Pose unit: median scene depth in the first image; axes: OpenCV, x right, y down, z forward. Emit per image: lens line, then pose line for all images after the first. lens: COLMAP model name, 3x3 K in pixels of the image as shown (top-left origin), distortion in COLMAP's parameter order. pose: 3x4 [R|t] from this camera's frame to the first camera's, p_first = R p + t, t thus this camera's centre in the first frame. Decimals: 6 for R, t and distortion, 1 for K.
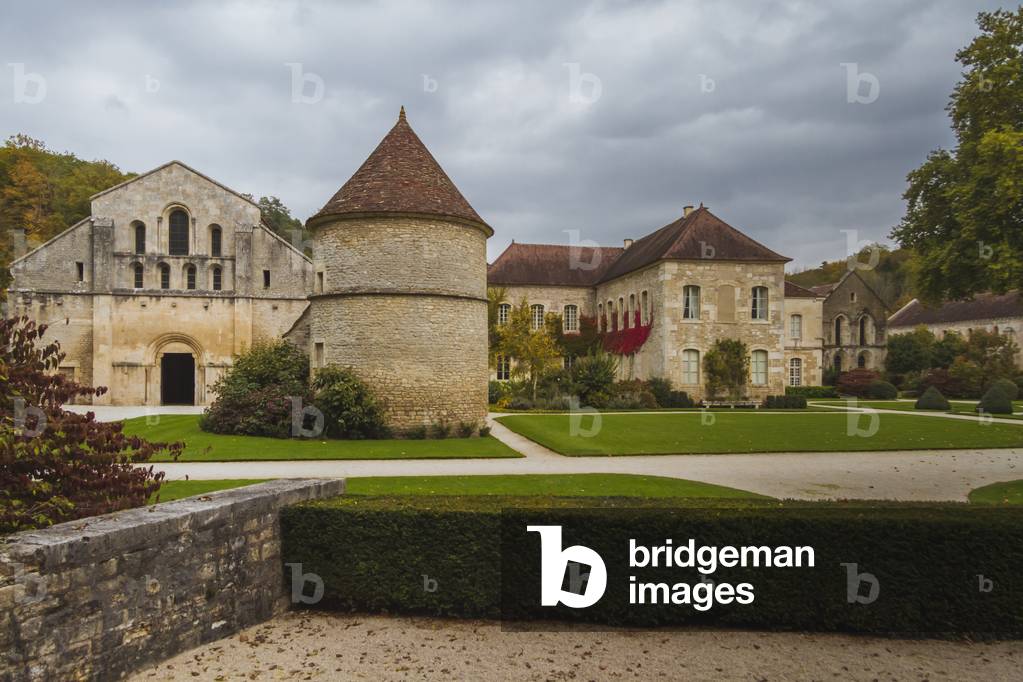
lens RADIAL K [[834.5, 0, 510.7], [0, 834.5, 381.7], [0, 0, 1]] dist [0.010397, -0.014580]
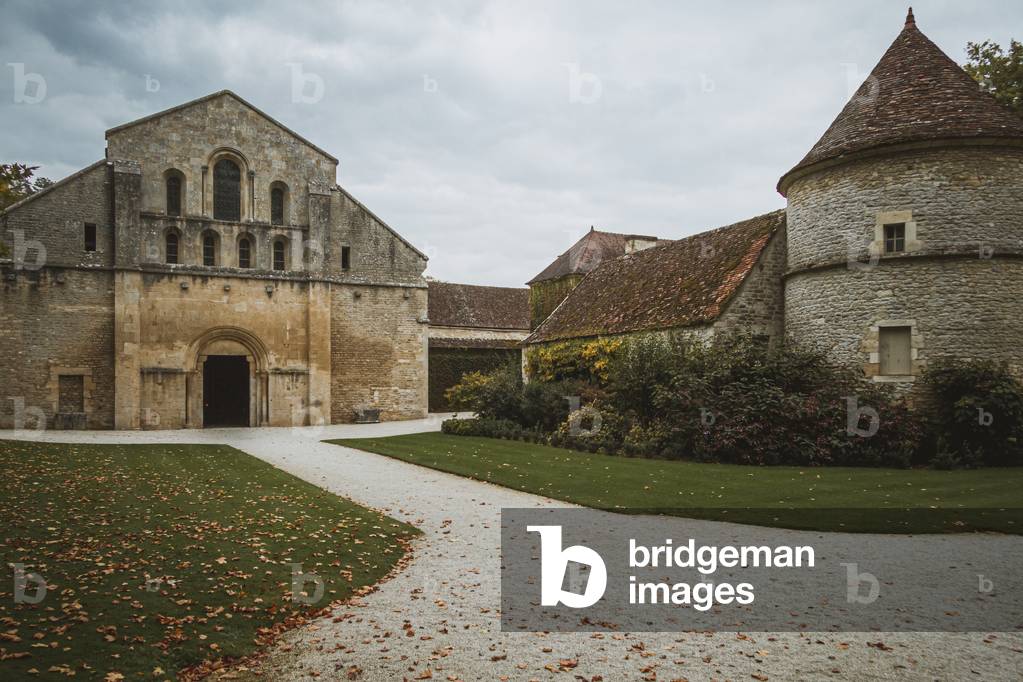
lens RADIAL K [[834.5, 0, 547.4], [0, 834.5, 394.5], [0, 0, 1]] dist [0.010397, -0.014580]
pose [[0.949648, -0.015691, 0.312927, -0.367737], [0.015170, 0.999877, 0.004100, 0.001287], [-0.312952, 0.000854, 0.949768, 0.222070]]
